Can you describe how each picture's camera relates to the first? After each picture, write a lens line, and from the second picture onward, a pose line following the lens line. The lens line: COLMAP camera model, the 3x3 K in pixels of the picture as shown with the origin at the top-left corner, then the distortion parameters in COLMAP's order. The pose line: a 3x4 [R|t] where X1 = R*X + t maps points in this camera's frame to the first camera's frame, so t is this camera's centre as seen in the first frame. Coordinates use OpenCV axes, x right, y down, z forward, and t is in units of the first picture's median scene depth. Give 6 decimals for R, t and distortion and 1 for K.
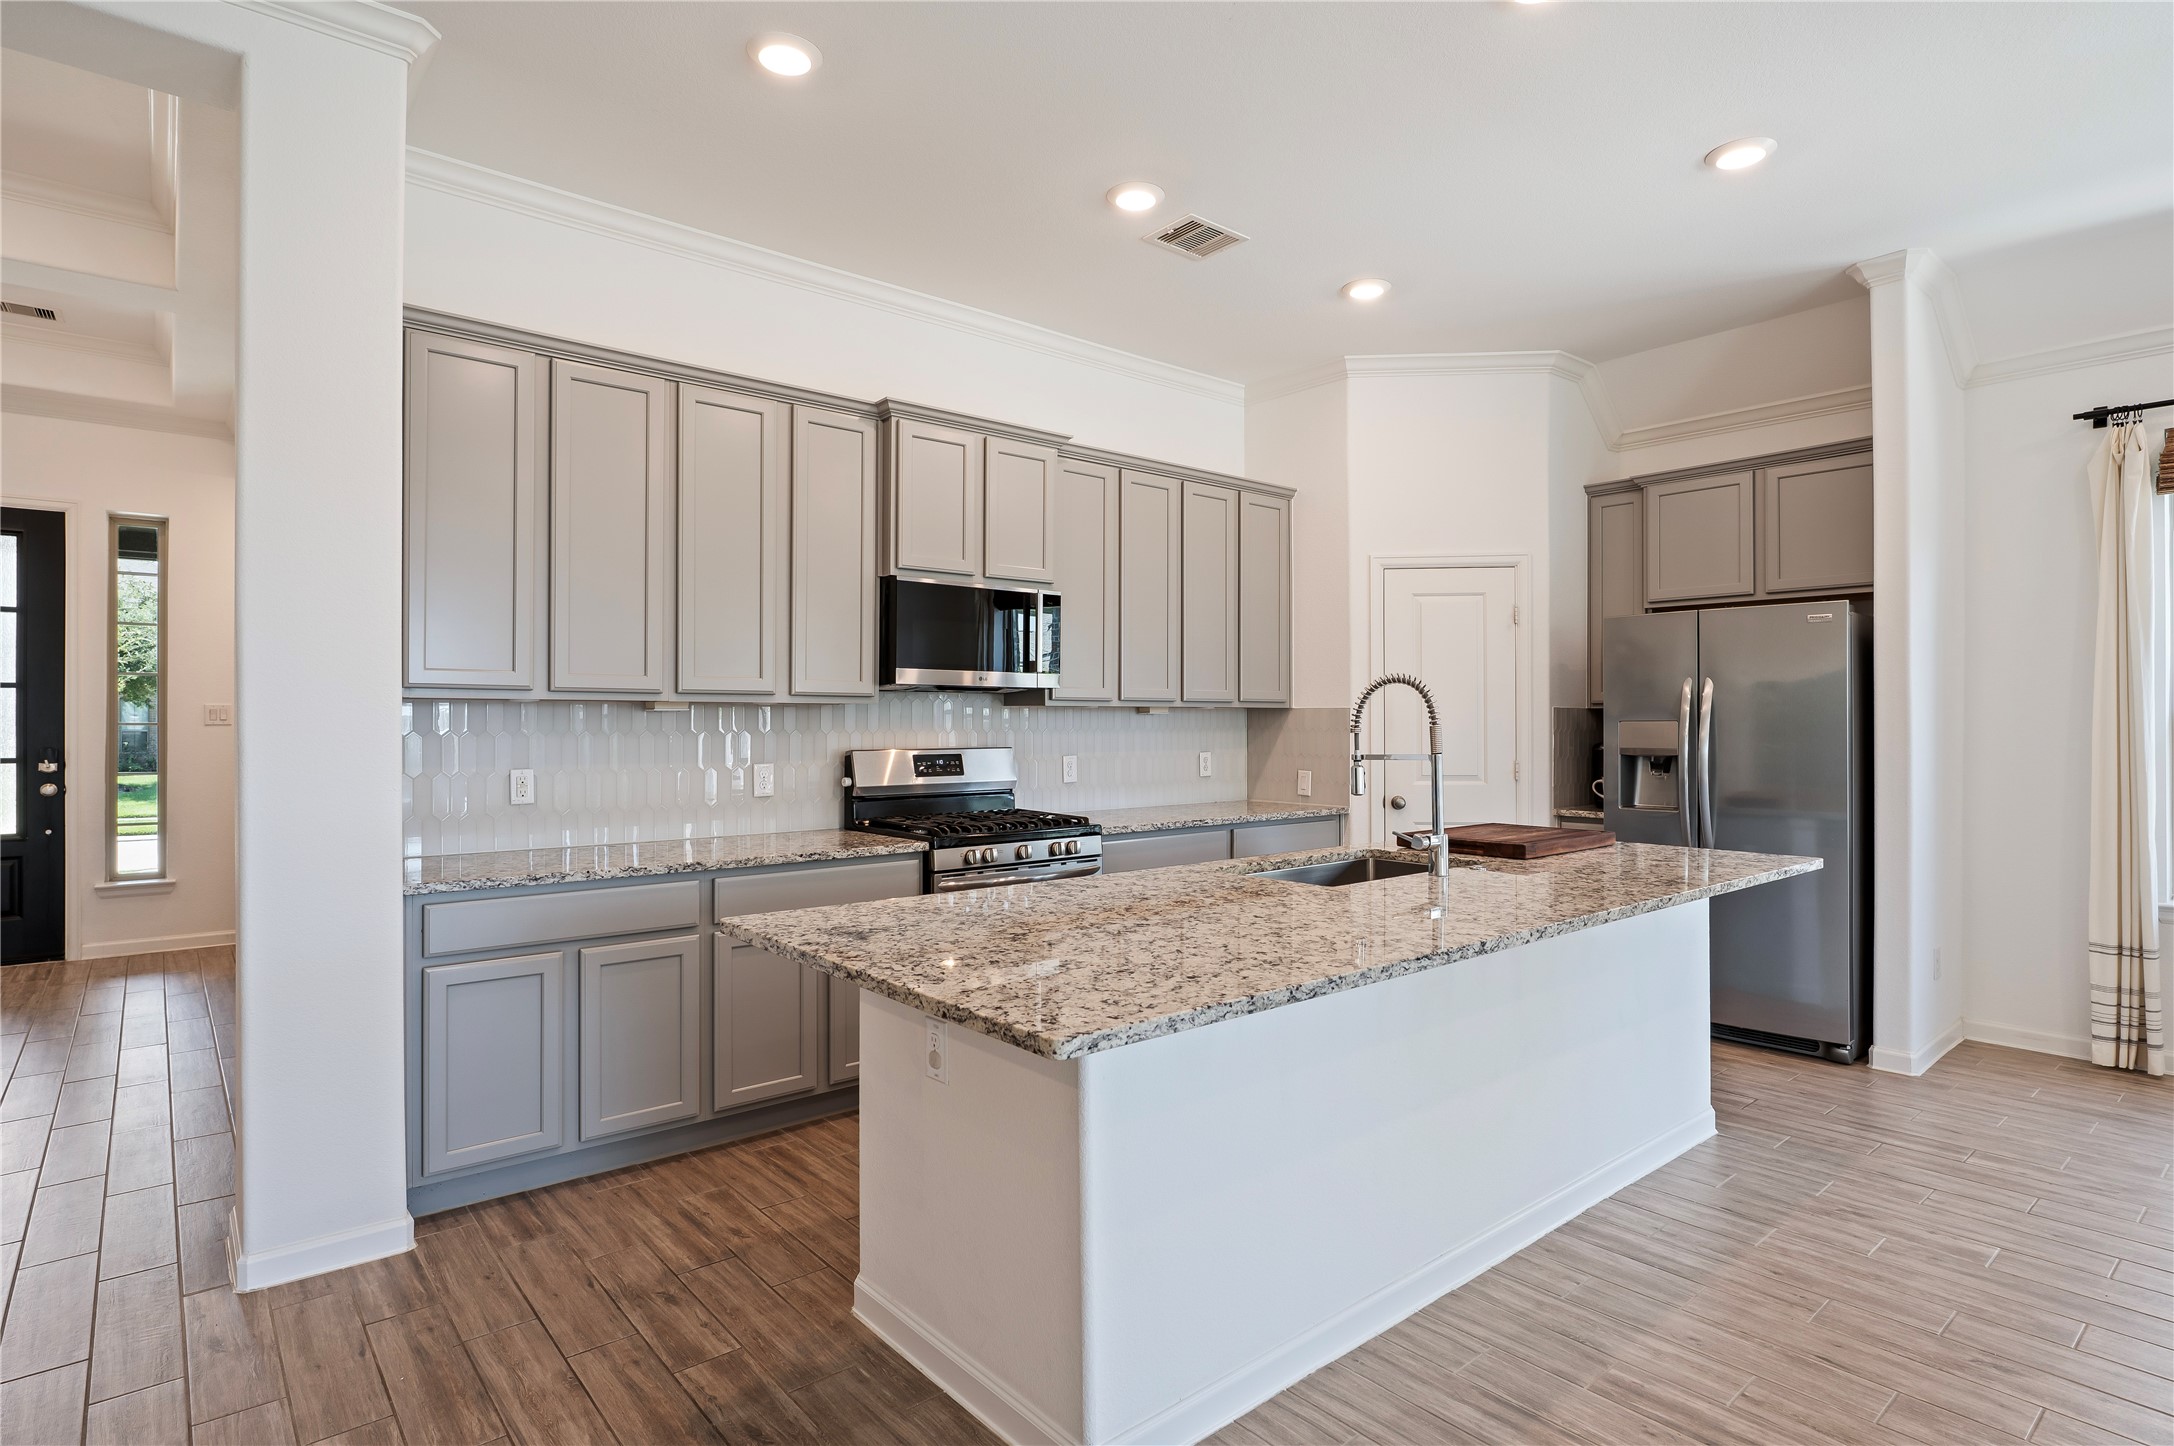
lens RADIAL K [[1110.9, 0, 1104.5], [0, 1110.9, 724.0], [0, 0, 1]] dist [-0.004732, -0.000692]
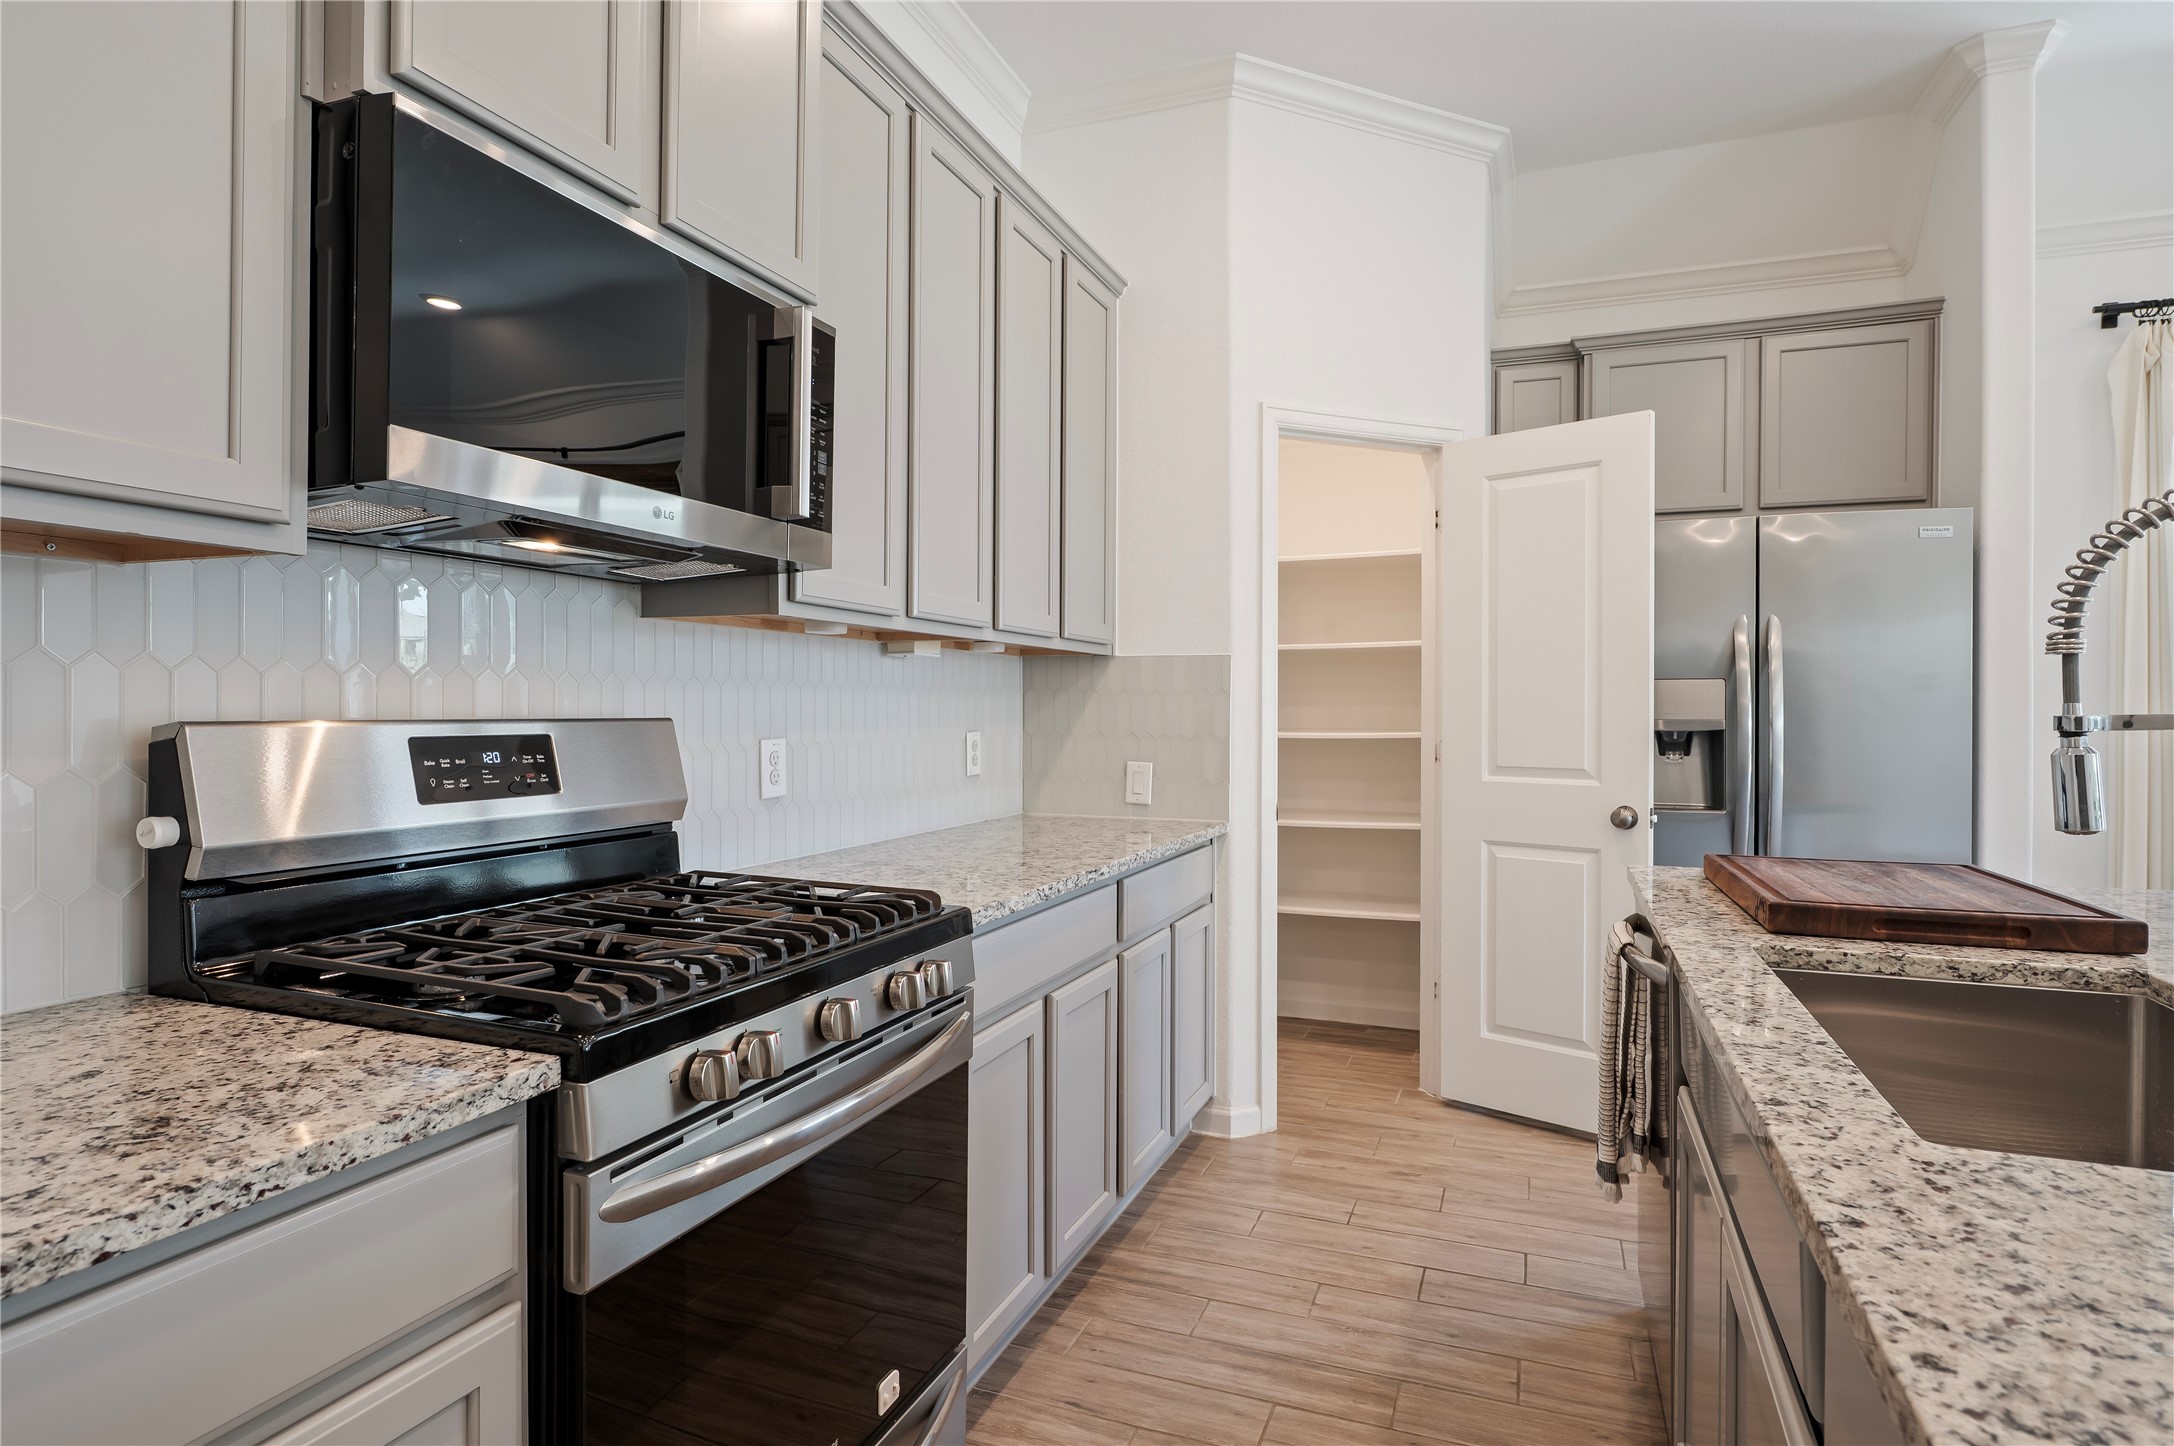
lens RADIAL K [[1110.9, 0, 1085.7], [0, 1110.9, 714.2], [0, 0, 1]] dist [-0.004732, -0.000692]
pose [[0.882998, 0.002032, 0.469373, -0.171443], [-0.002215, 0.999998, -0.000163, 0.023392], [-0.469372, -0.000896, 0.883000, 0.702967]]
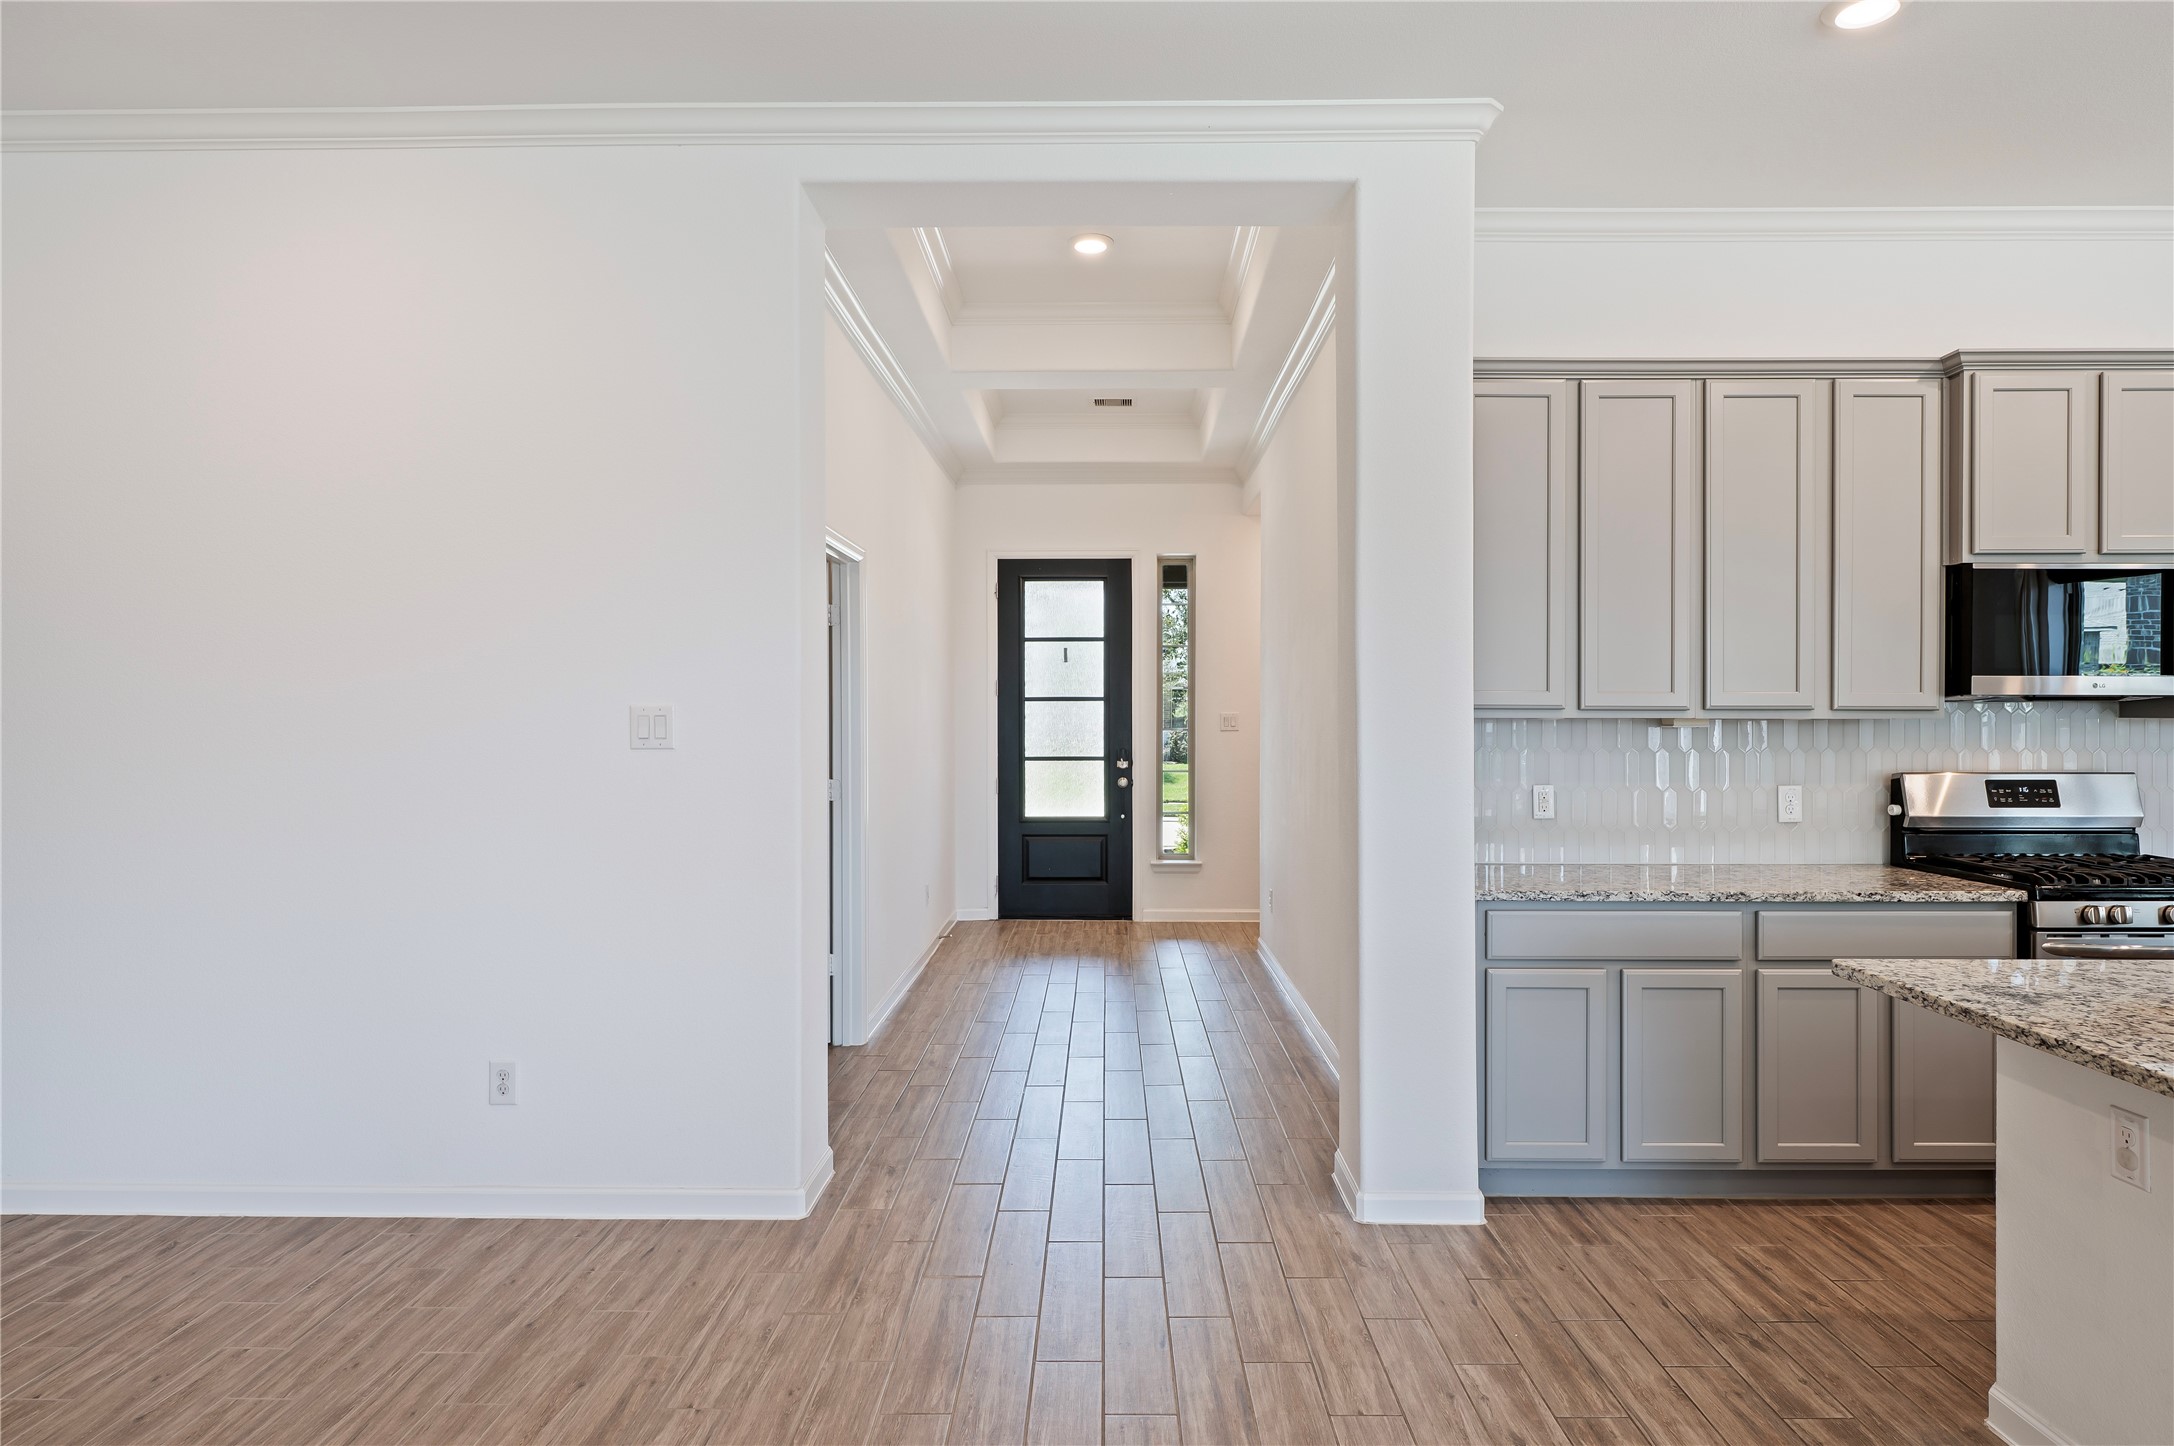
lens RADIAL K [[1259.5, 0, 1085.0], [0, 1259.5, 718.6], [0, 0, 1]] dist [-0.015244, 0.004973]
pose [[0.751202, 0.001410, -0.660071, -0.072550], [-0.001925, 0.999998, -0.000055, -0.018005], [0.660070, 0.001312, 0.751203, -0.138406]]
